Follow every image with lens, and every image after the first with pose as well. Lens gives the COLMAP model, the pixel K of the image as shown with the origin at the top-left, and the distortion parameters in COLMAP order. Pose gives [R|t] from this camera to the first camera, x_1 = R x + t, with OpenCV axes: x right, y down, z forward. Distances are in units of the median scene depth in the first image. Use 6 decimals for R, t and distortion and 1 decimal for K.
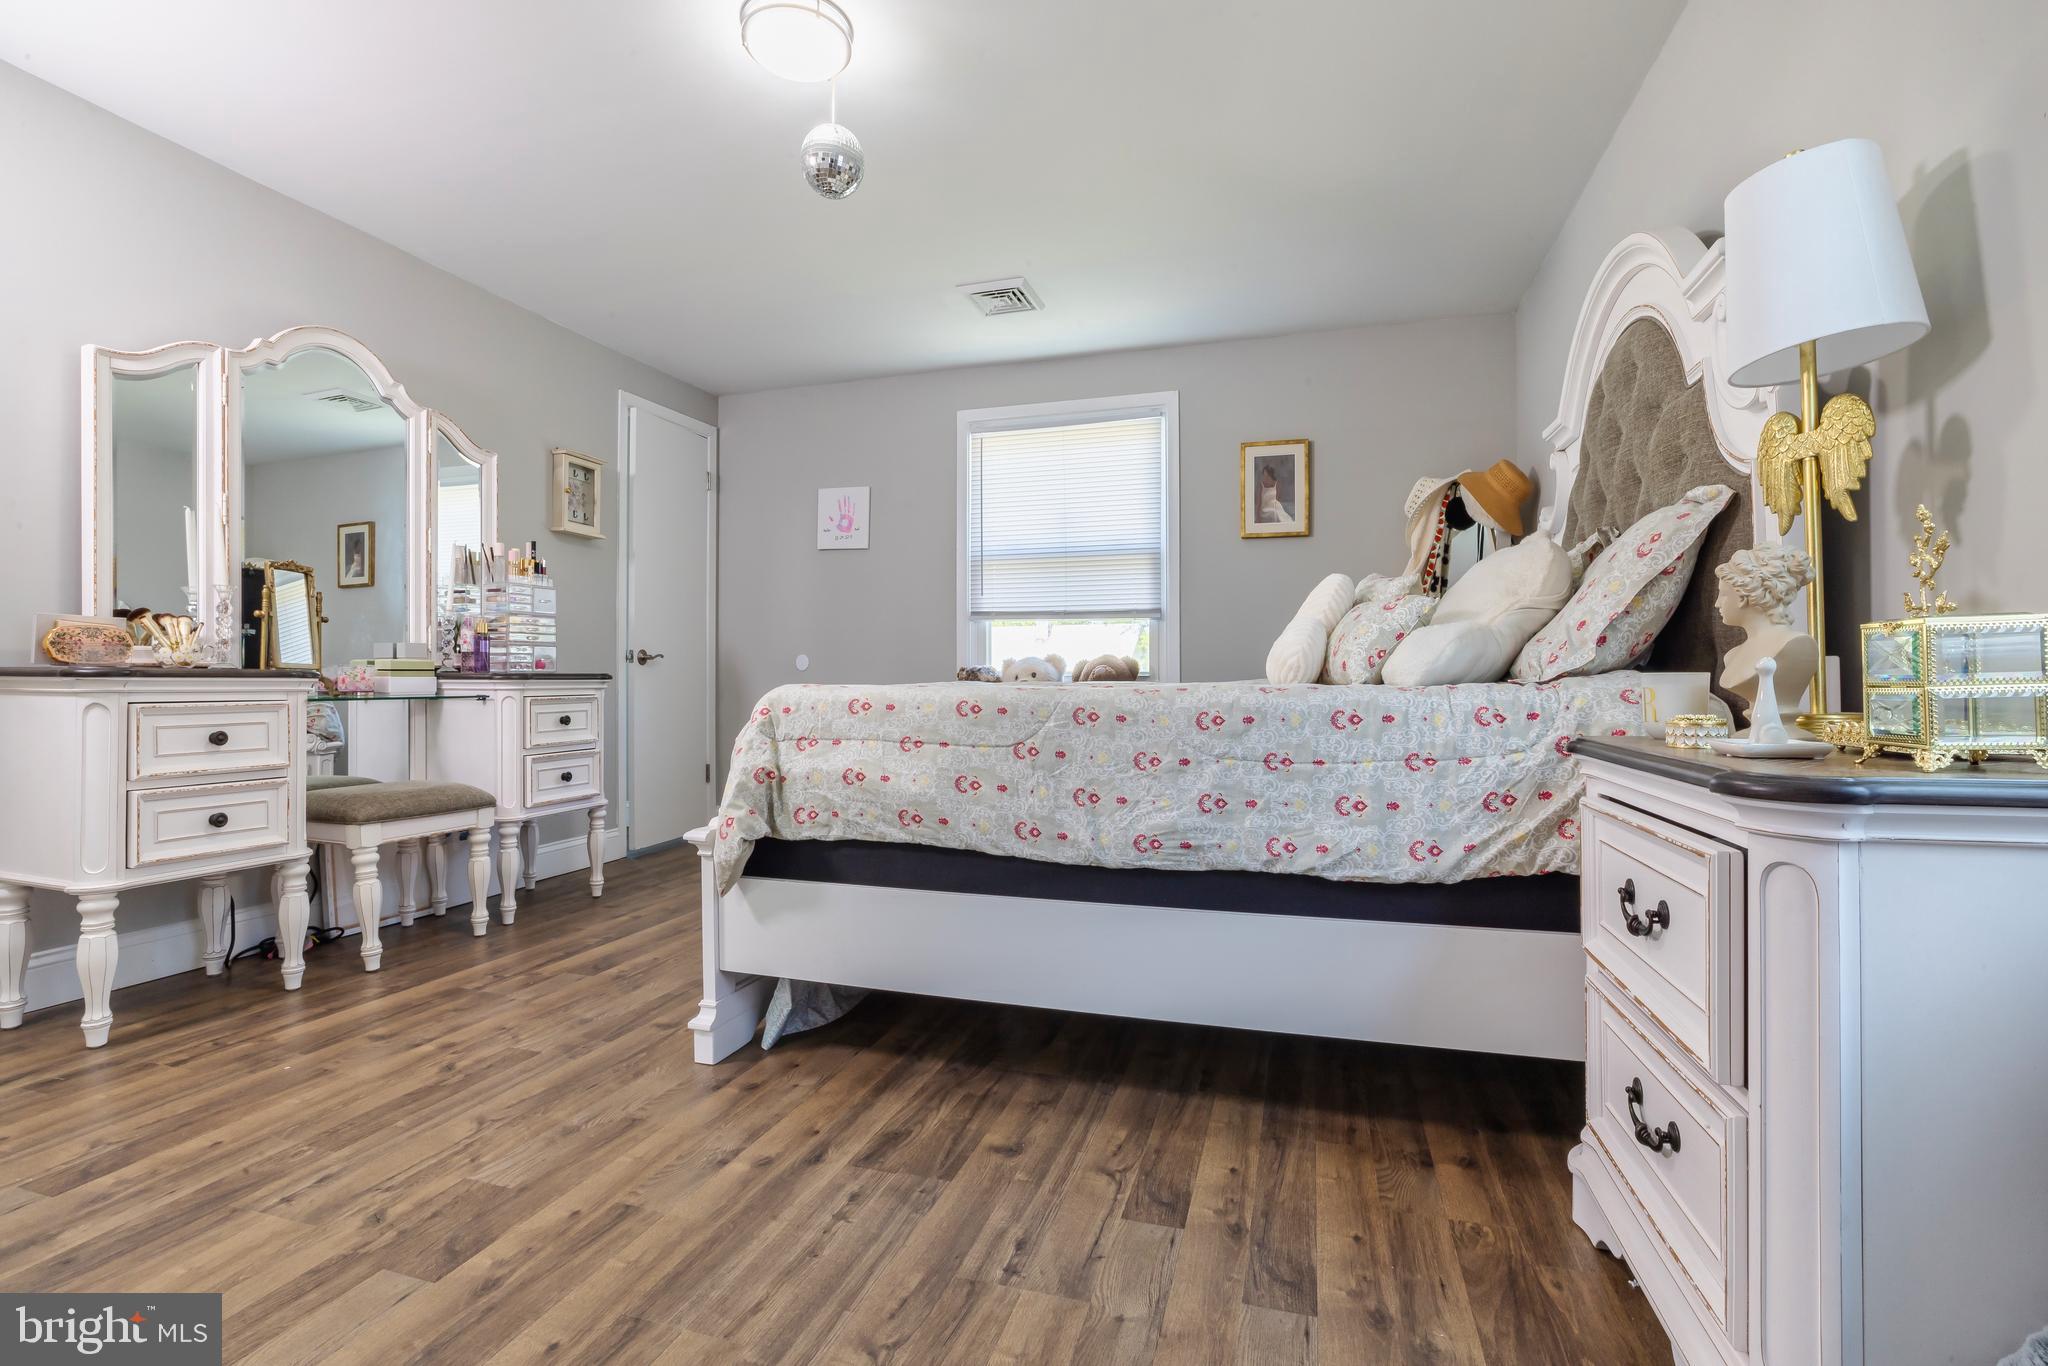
lens RADIAL K [[895.3, 0, 1020.6], [0, 895.3, 675.1], [0, 0, 1]] dist [-0.047324, 0.018190]
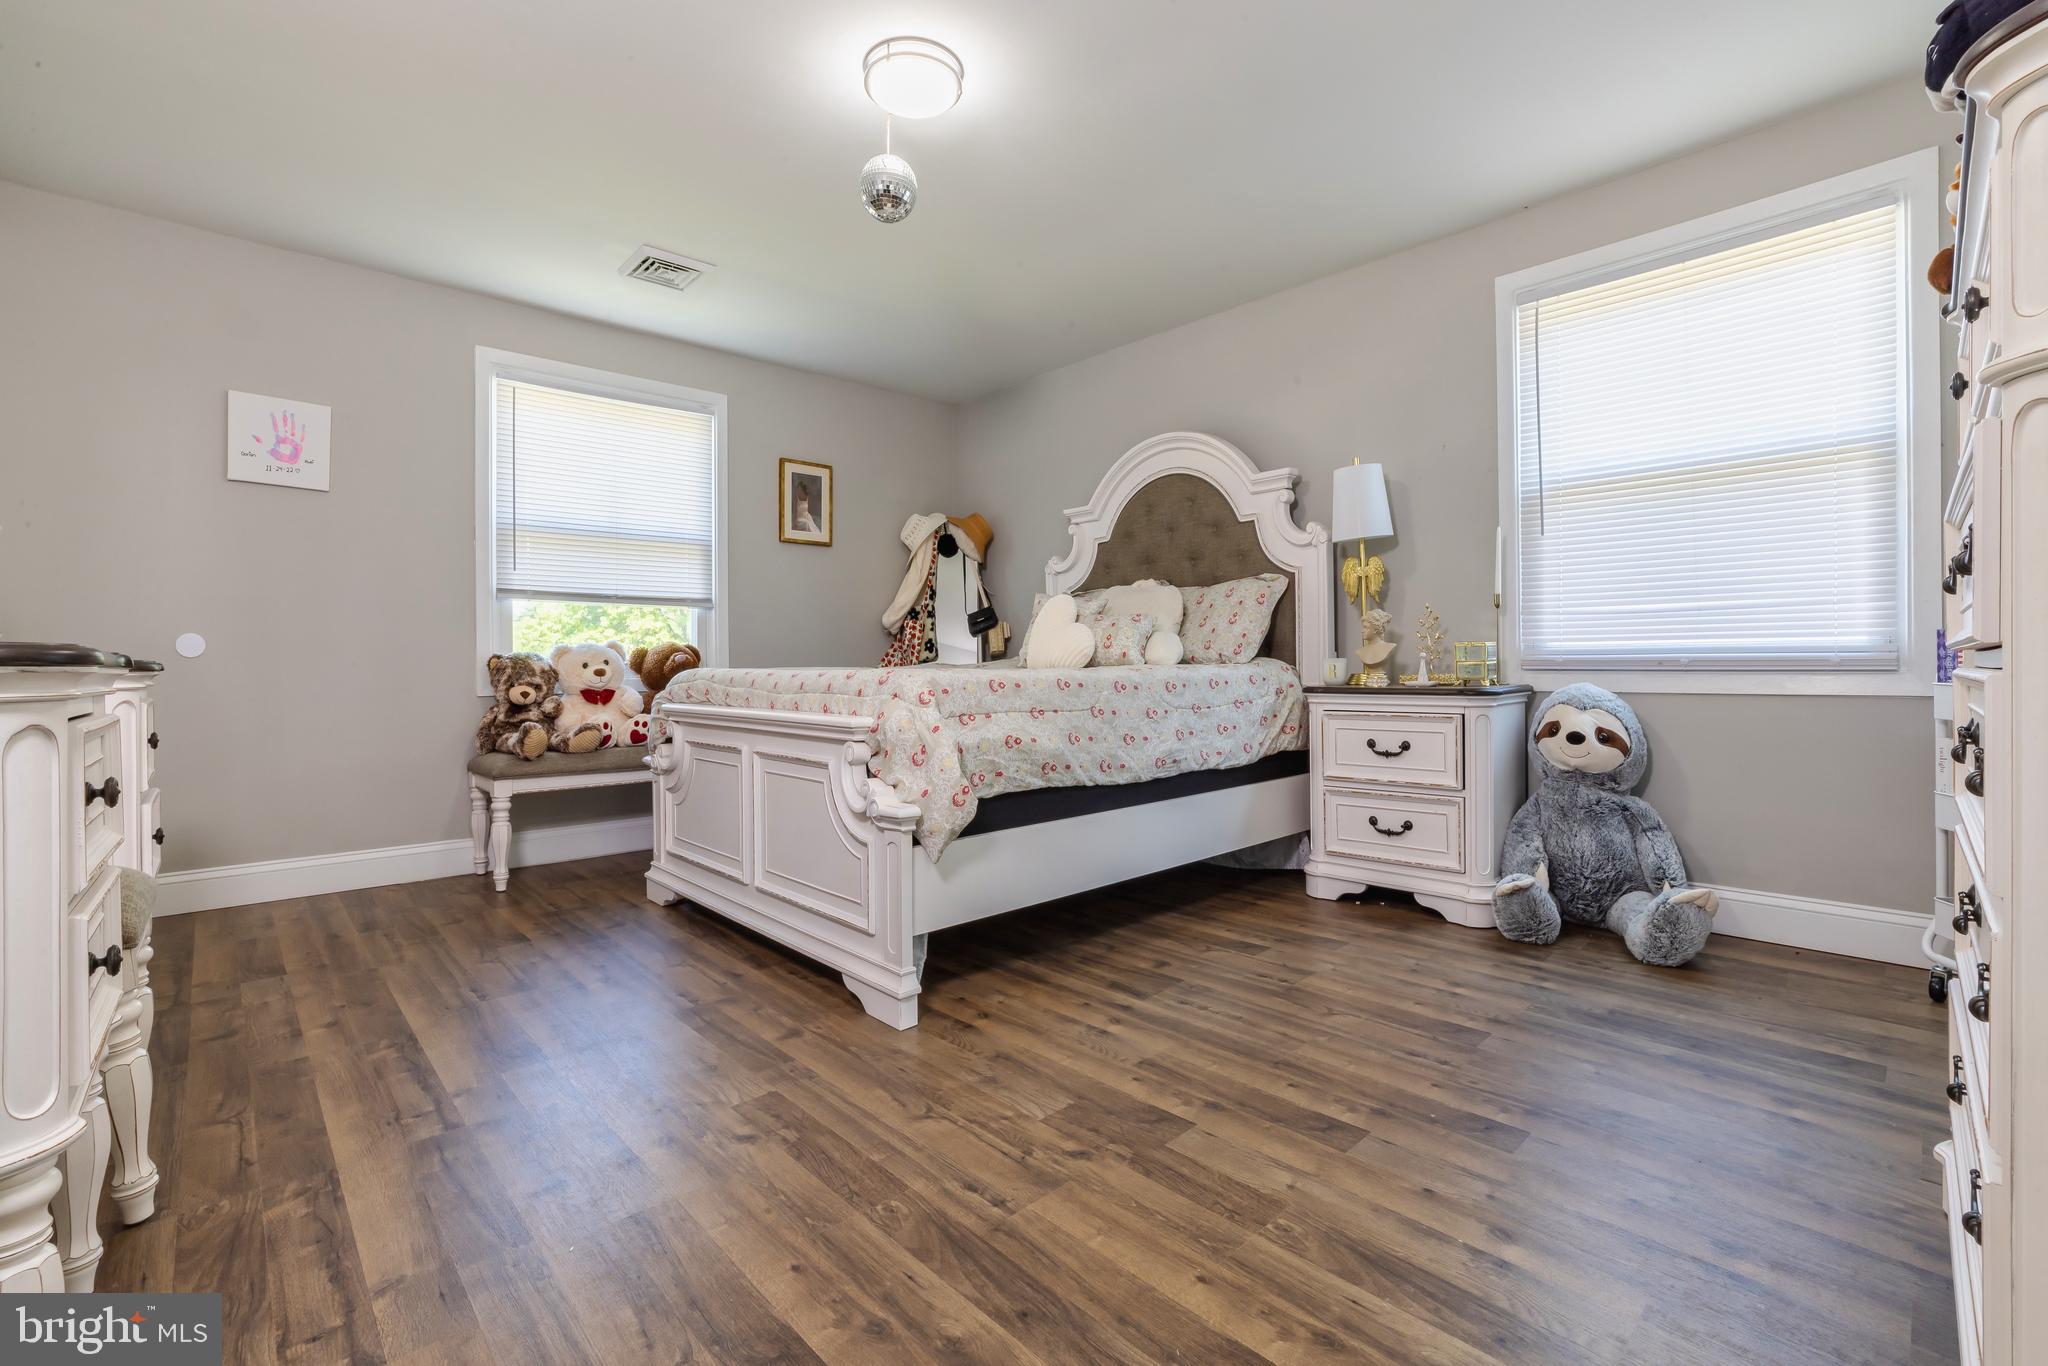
lens RADIAL K [[895.3, 0, 1020.6], [0, 895.3, 675.1], [0, 0, 1]] dist [-0.047324, 0.018190]
pose [[0.492539, -0.014297, 0.870173, -1.350353], [0.003822, 0.999891, 0.014264, 0.003553], [-0.870282, -0.003700, 0.492540, 0.402143]]
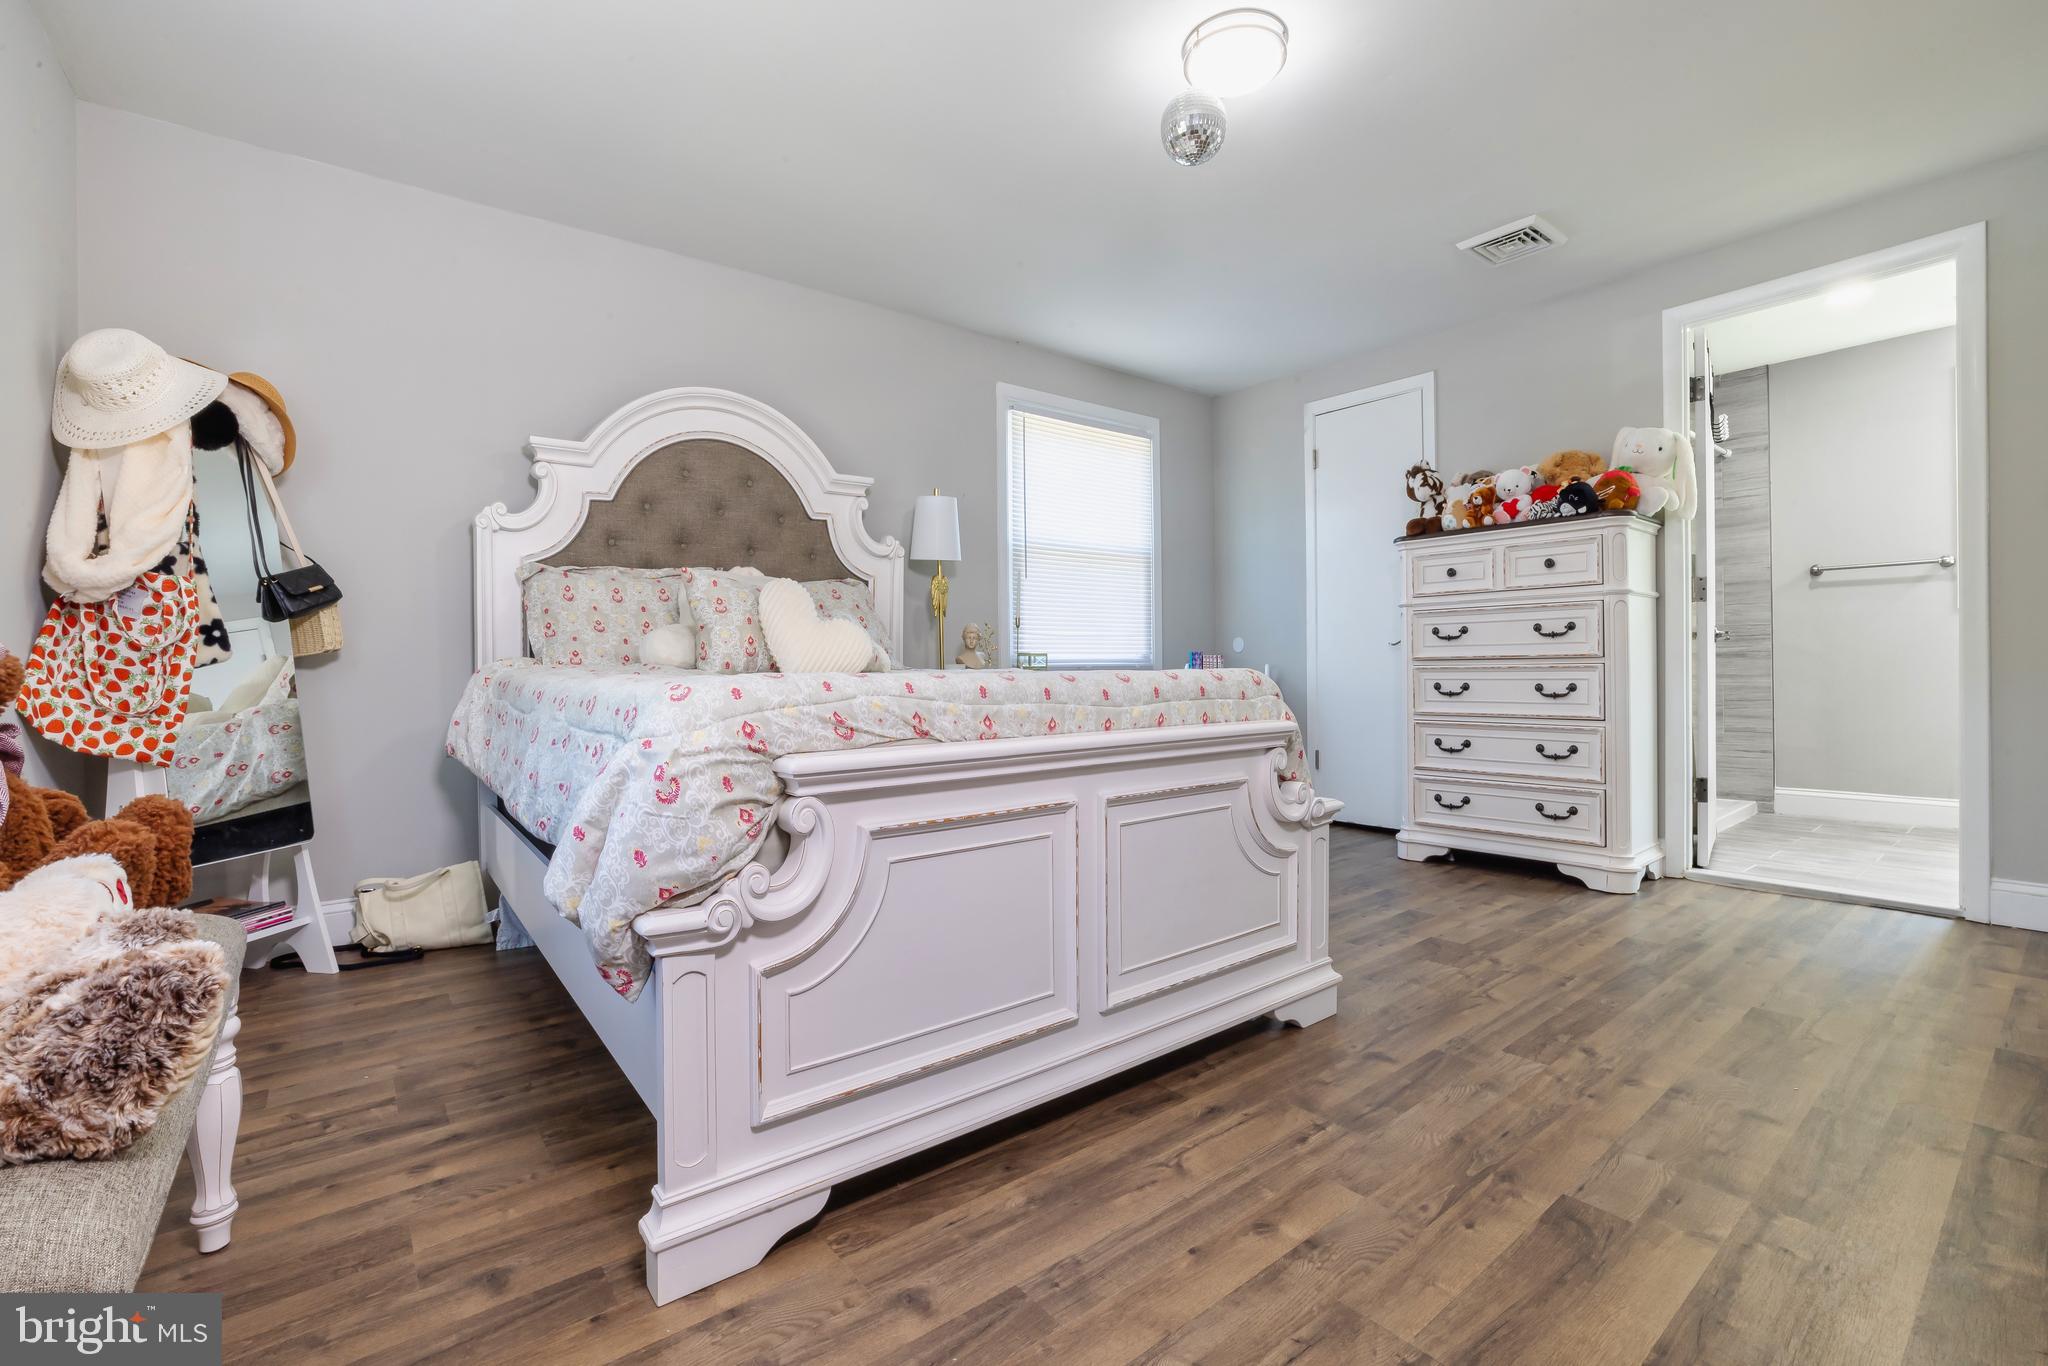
lens RADIAL K [[895.3, 0, 1020.6], [0, 895.3, 675.1], [0, 0, 1]] dist [-0.047324, 0.018190]
pose [[-0.830767, 0.004092, 0.556605, -0.732825], [0.008203, 0.999954, 0.004893, 0.013167], [-0.556560, 0.008630, -0.830763, 2.370282]]
